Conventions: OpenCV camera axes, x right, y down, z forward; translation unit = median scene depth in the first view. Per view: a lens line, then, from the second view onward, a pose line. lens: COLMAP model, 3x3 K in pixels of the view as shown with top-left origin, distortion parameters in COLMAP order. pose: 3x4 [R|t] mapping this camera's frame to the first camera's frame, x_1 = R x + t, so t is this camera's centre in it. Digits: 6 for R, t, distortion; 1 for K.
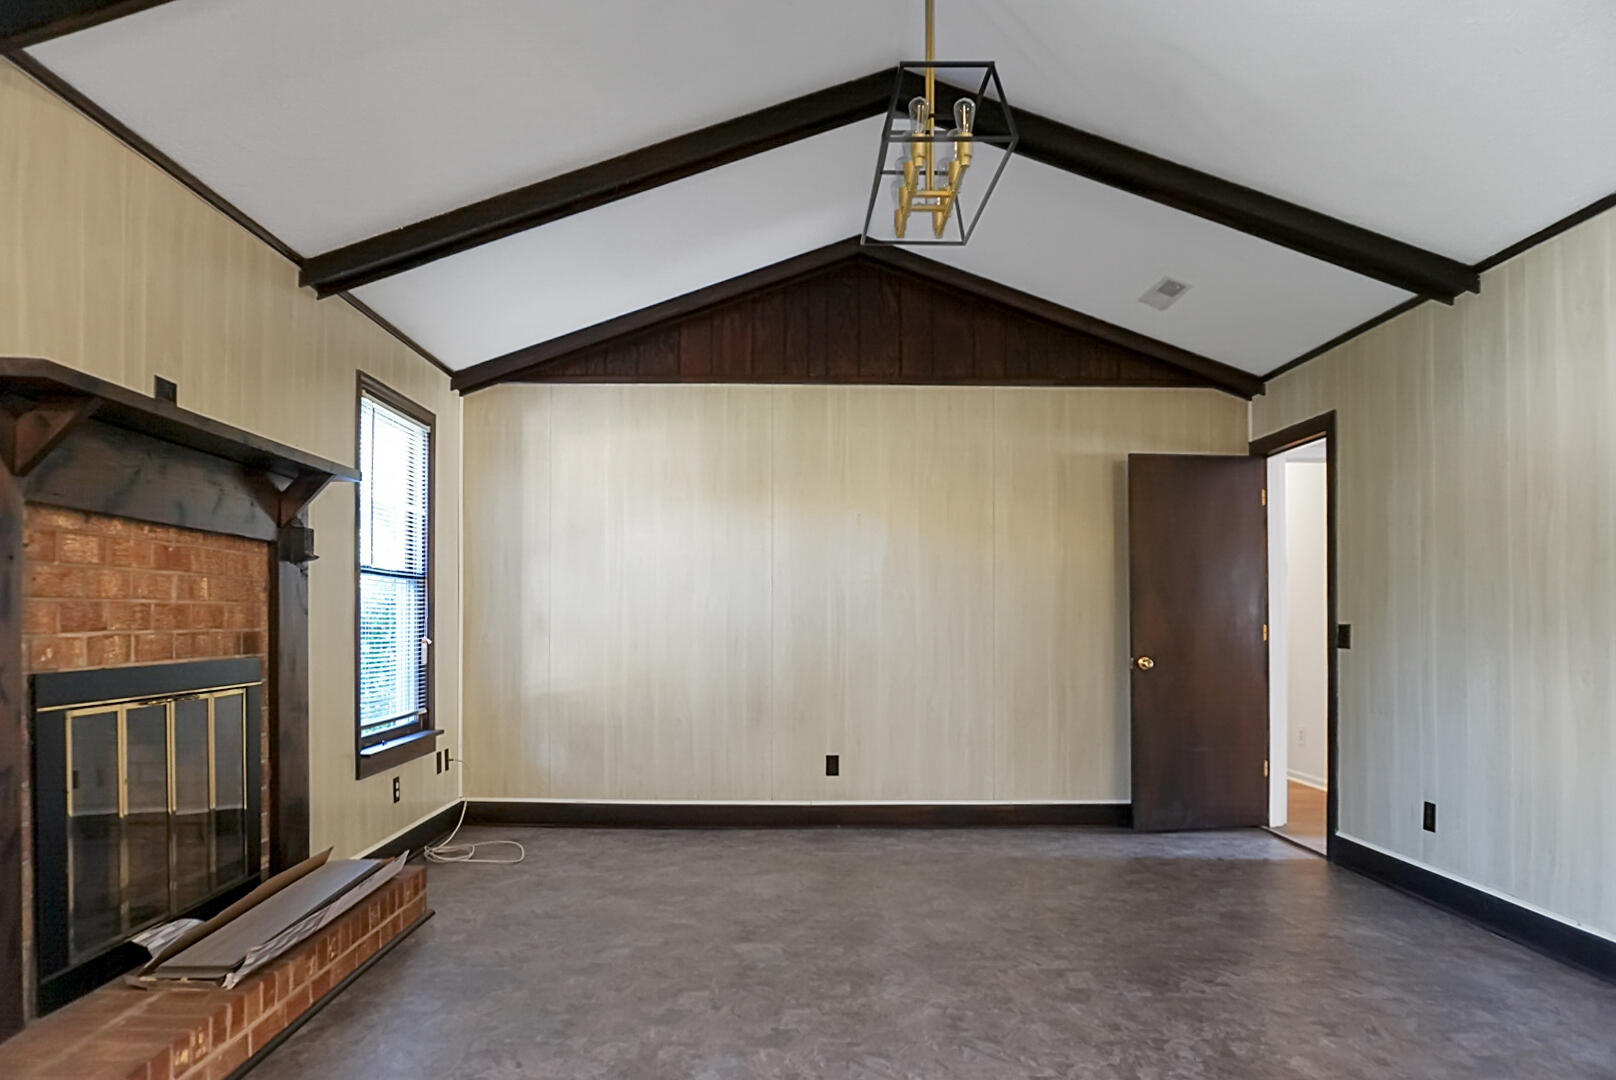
lens RADIAL K [[1102.5, 0, 806.1], [0, 1102.5, 589.9], [0, 0, 1]] dist [-0.064262, 0.039366]
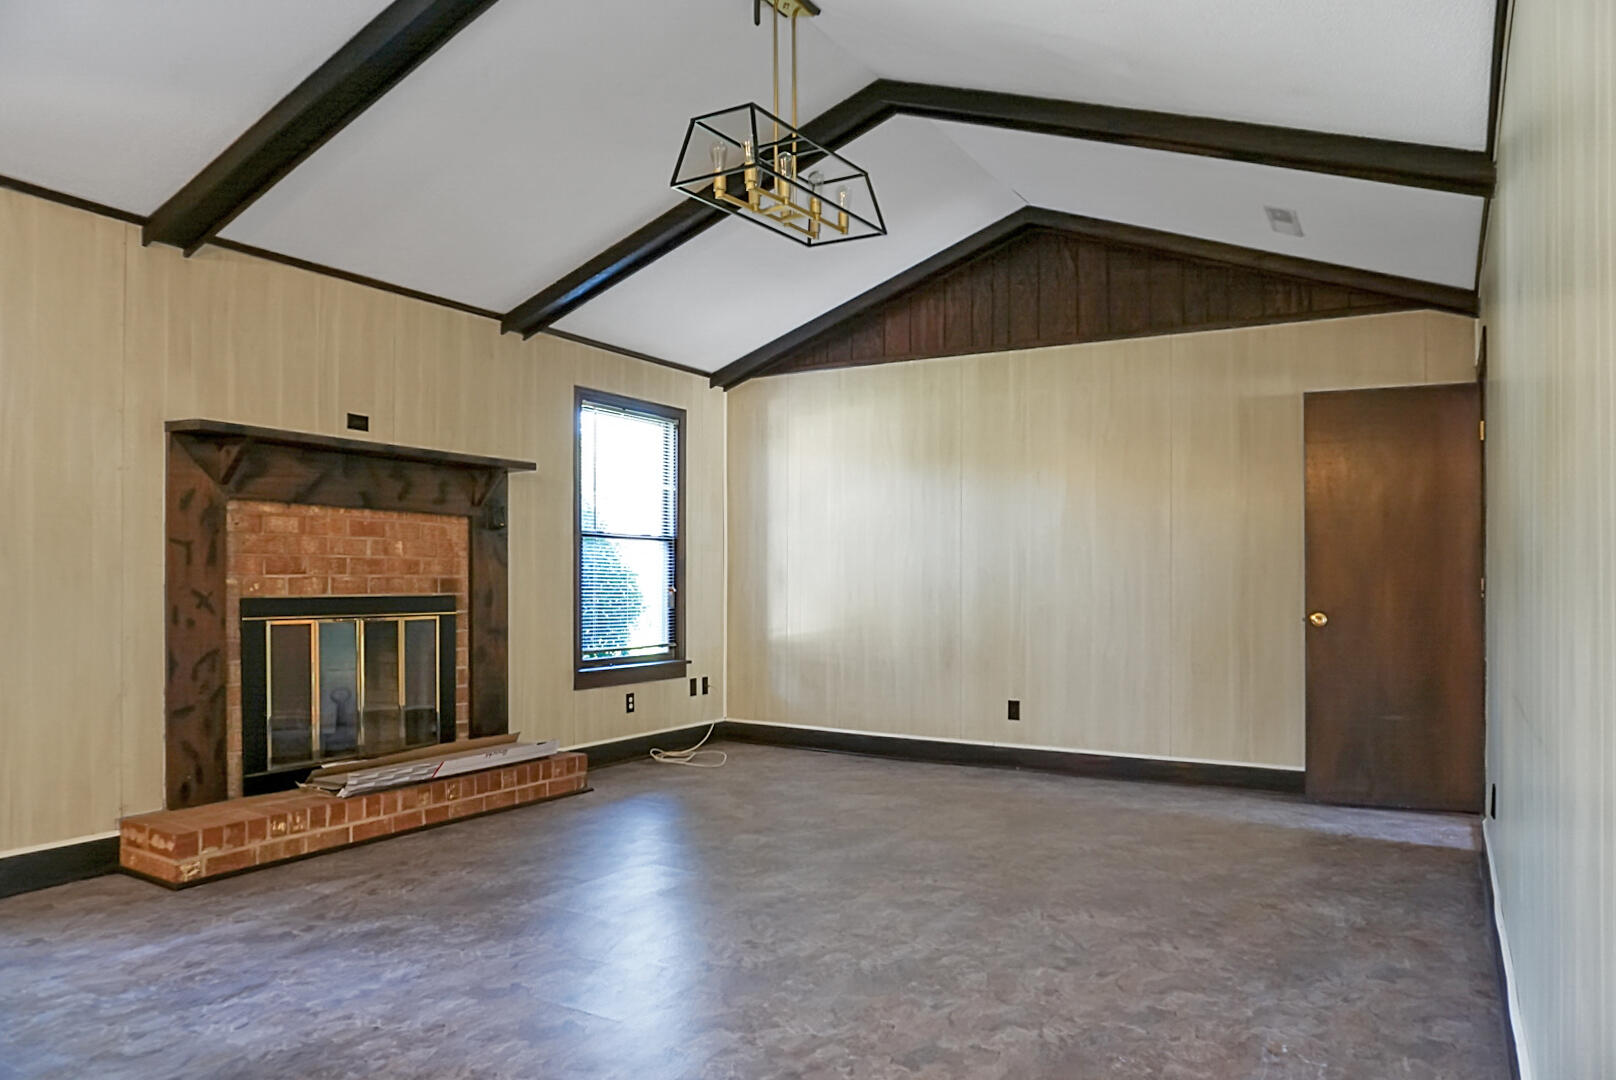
lens RADIAL K [[1109.2, 0, 814.8], [0, 1109.2, 560.4], [0, 0, 1]] dist [-0.046669, 0.040515]
pose [[0.853554, -0.007032, -0.520957, 0.623435], [0.010535, 0.999937, 0.003763, 0.013412], [0.520898, -0.008700, 0.853575, -0.012419]]
